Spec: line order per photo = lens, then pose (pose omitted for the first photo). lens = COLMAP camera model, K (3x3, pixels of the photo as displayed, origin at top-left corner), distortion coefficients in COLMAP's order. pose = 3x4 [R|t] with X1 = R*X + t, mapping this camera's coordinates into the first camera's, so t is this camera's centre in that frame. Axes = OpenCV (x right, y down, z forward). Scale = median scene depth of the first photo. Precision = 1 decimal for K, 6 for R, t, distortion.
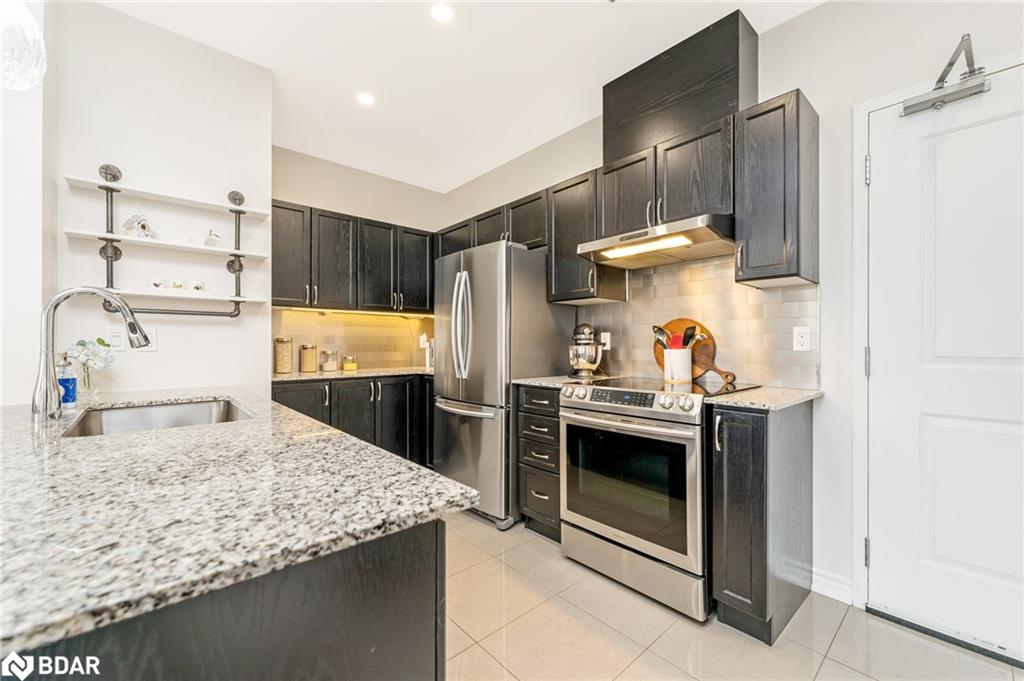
lens RADIAL K [[408.9, 0, 514.0], [0, 408.9, 343.6], [0, 0, 1]] dist [-0.001296, -0.000701]
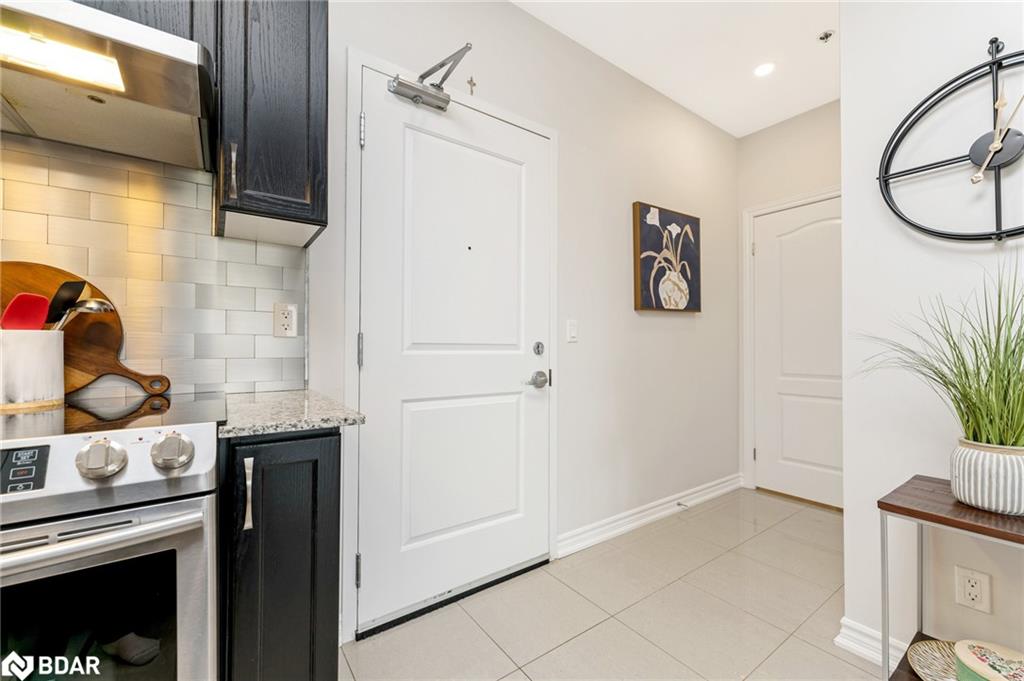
lens RADIAL K [[408.9, 0, 523.4], [0, 408.9, 345.7], [0, 0, 1]] dist [-0.001296, -0.000701]
pose [[0.097020, 0.003948, 0.995275, 0.035790], [-0.006187, 0.999975, -0.003363, 0.035940], [-0.995263, -0.005831, 0.097042, 0.570238]]
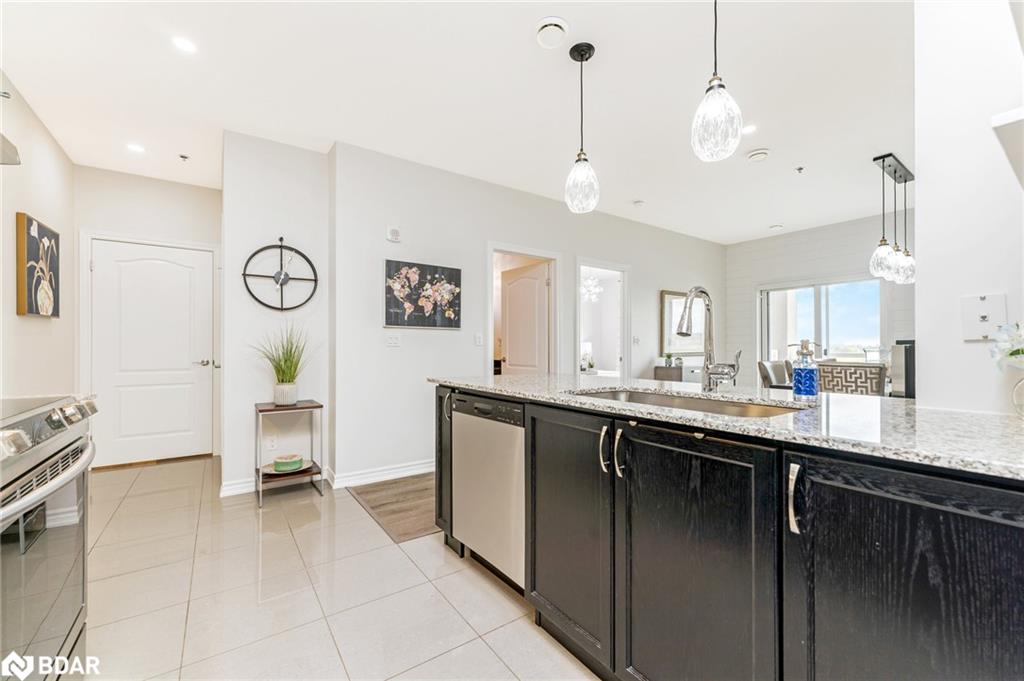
lens RADIAL K [[408.9, 0, 516.9], [0, 408.9, 347.3], [0, 0, 1]] dist [-0.001296, -0.000701]
pose [[-0.995350, -0.000847, 0.096321, -0.253100], [-0.001802, 0.999950, -0.009831, 0.036622], [-0.096308, -0.009959, -0.995302, 1.166033]]
